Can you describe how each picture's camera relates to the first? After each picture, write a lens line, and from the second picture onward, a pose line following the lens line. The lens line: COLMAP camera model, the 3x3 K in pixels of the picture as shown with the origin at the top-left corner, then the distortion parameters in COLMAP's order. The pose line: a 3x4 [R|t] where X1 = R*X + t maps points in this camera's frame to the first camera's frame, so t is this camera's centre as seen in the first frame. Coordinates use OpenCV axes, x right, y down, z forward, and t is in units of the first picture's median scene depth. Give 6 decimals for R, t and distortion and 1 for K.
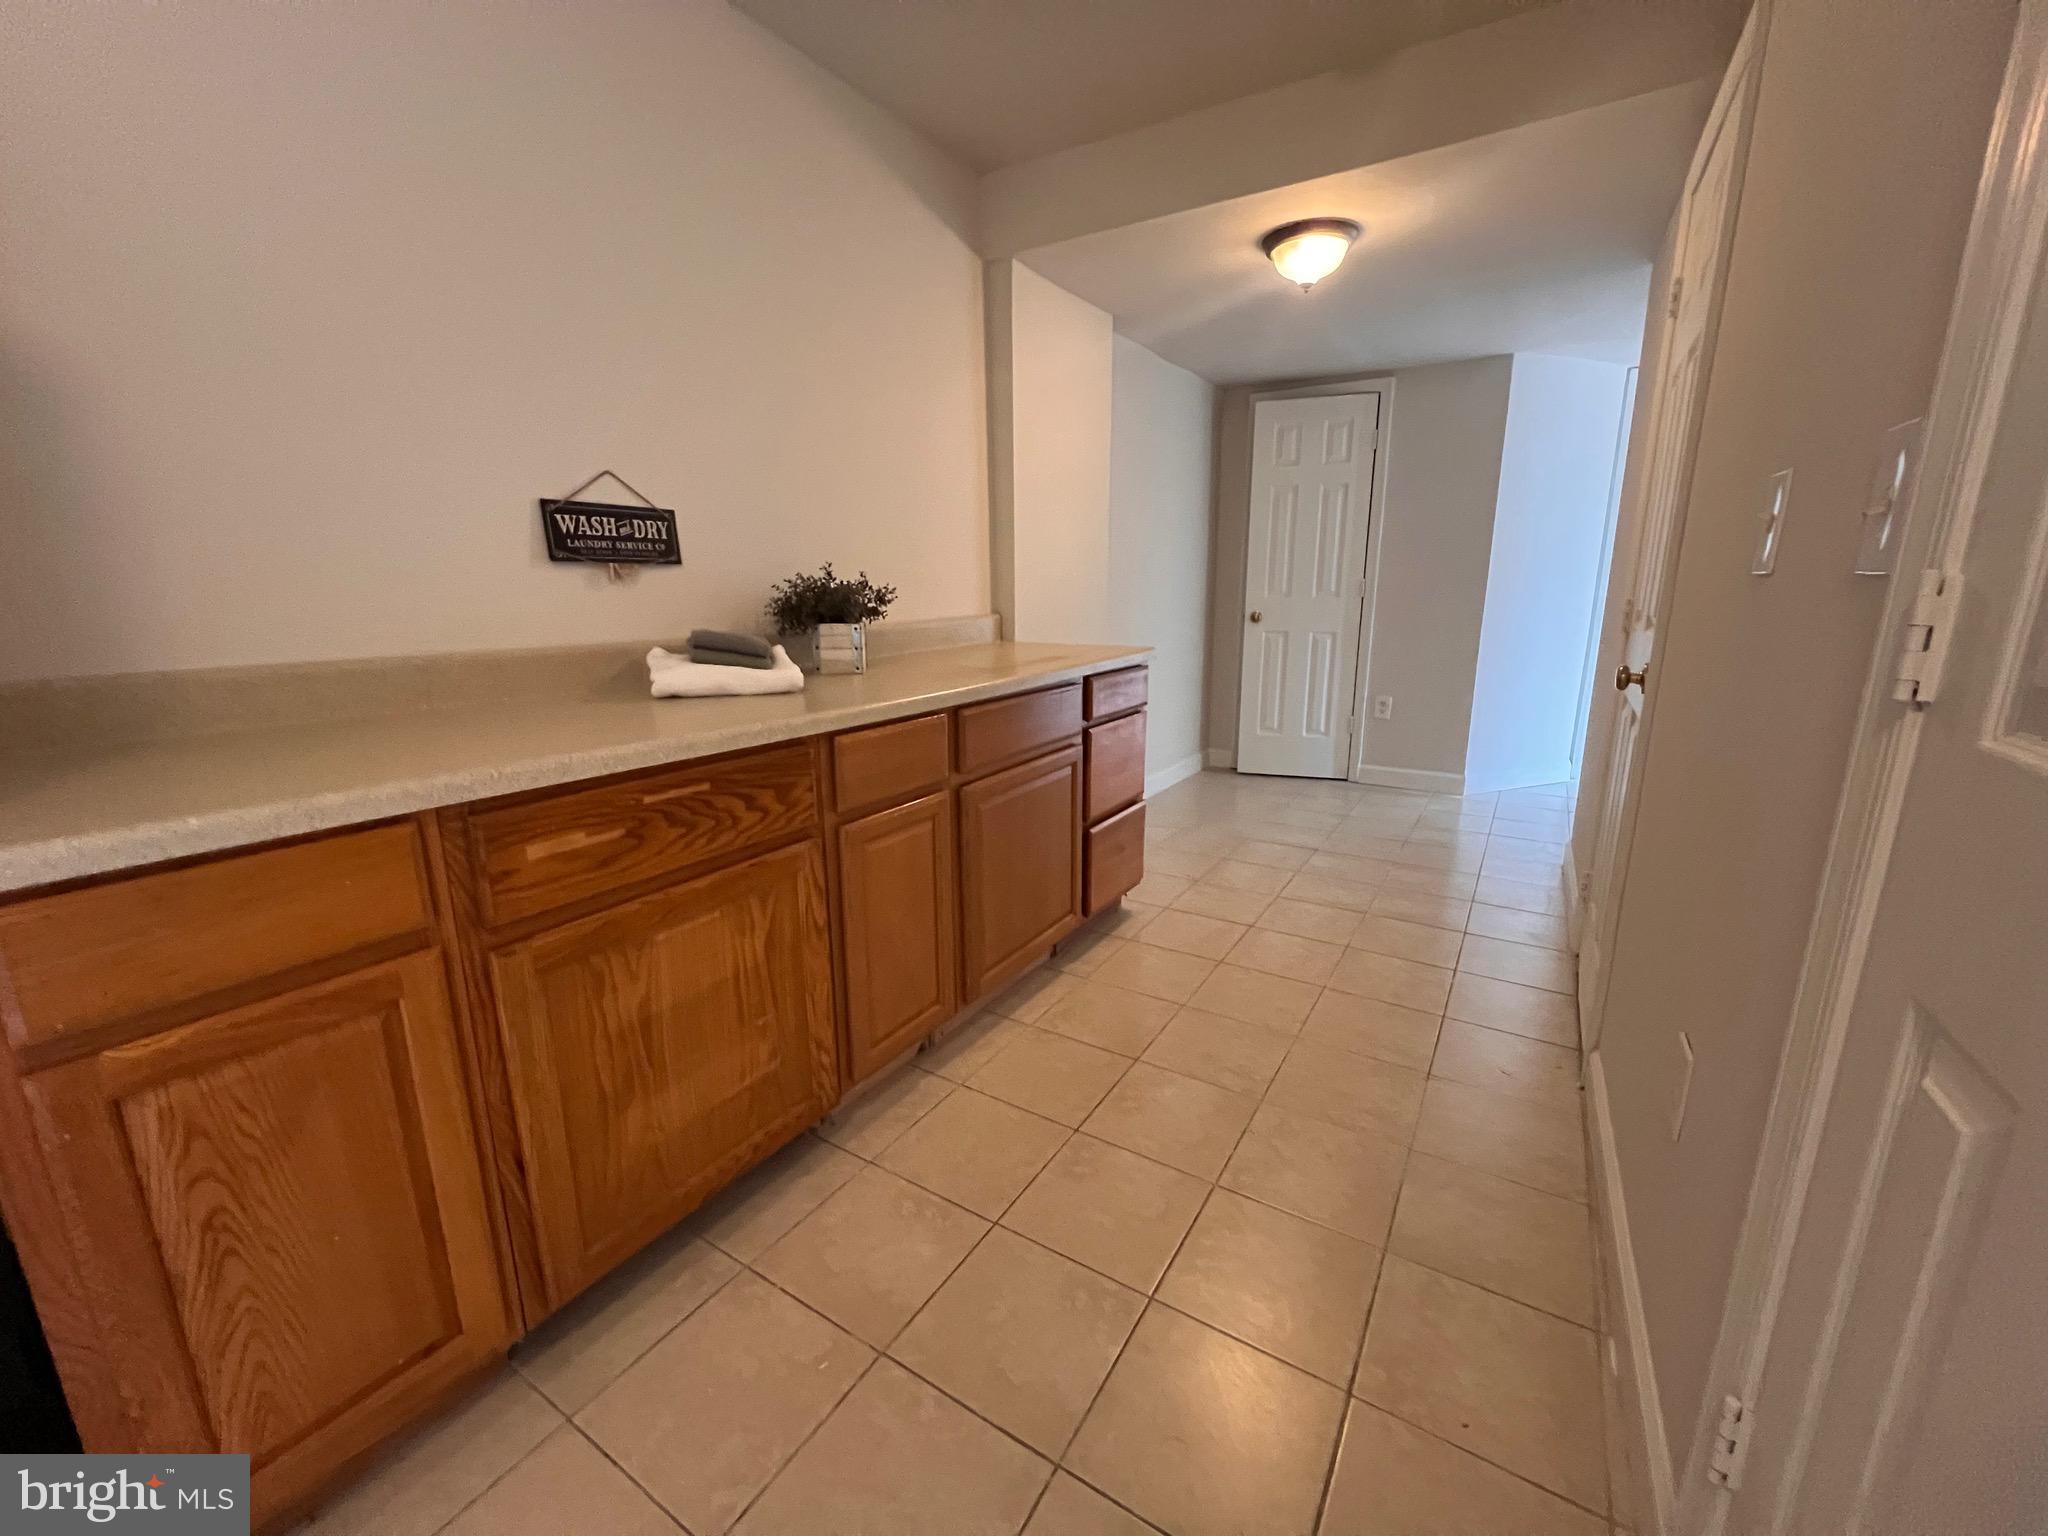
lens RADIAL K [[813.3, 0, 1025.6], [0, 813.3, 767.7], [0, 0, 1]] dist [-0.006250, 0.000983]
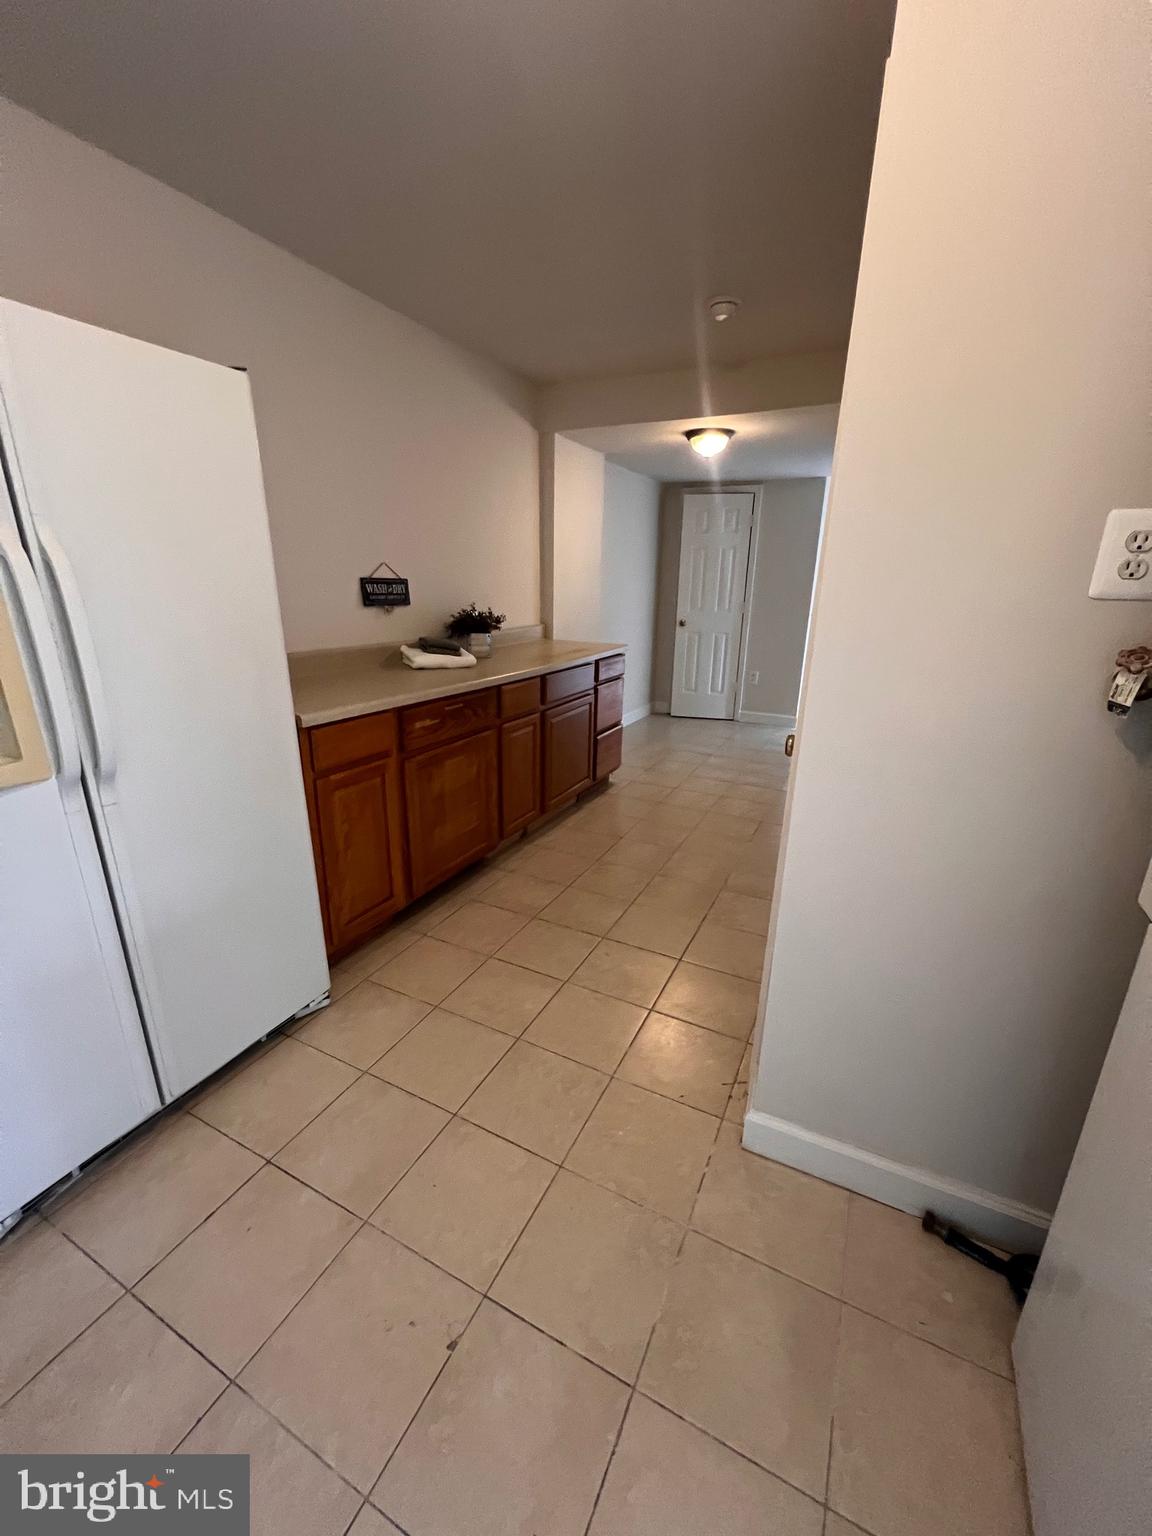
lens RADIAL K [[610.0, 0, 574.9], [0, 610.0, 774.2], [0, 0, 1]] dist [-0.006250, 0.000983]
pose [[0.995485, -0.006938, 0.094667, -0.154044], [-0.001034, 0.996473, 0.083904, 0.054537], [-0.094915, -0.083623, 0.991967, -0.650140]]
